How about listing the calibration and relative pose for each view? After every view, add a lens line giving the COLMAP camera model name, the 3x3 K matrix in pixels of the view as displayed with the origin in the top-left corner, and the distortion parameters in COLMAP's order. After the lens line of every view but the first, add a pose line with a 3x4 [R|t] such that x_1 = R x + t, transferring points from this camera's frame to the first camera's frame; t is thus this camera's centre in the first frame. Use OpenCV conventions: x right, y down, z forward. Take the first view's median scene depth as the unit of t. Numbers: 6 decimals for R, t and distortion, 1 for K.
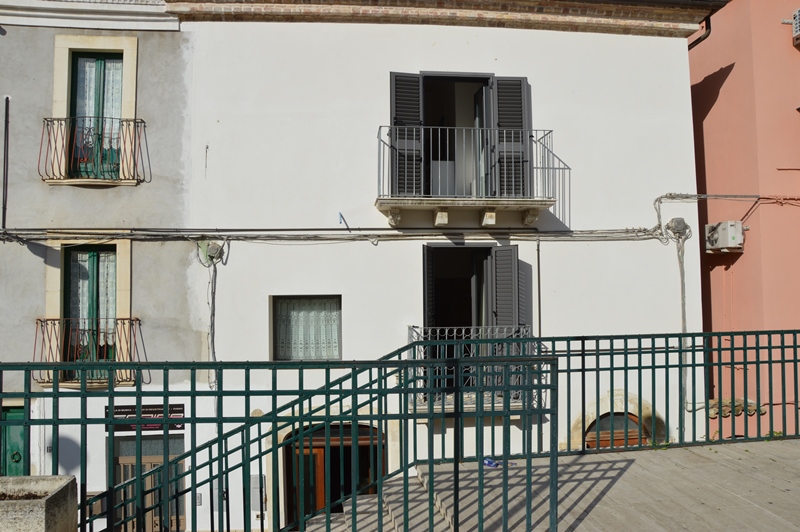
lens RADIAL K [[648.9, 0, 401.8], [0, 648.9, 265.7], [0, 0, 1]] dist [-0.152454, 0.129215]
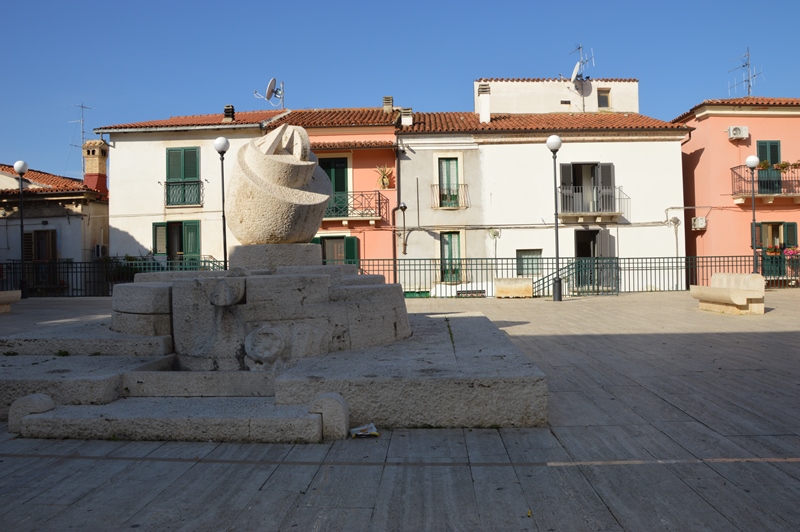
lens RADIAL K [[648.9, 0, 399.2], [0, 648.9, 261.5], [0, 0, 1]] dist [-0.152454, 0.129215]
pose [[0.991312, -0.010734, -0.131095, -0.334833], [0.016744, 0.998854, 0.044833, -0.031892], [0.130464, -0.046639, 0.990356, -1.721330]]
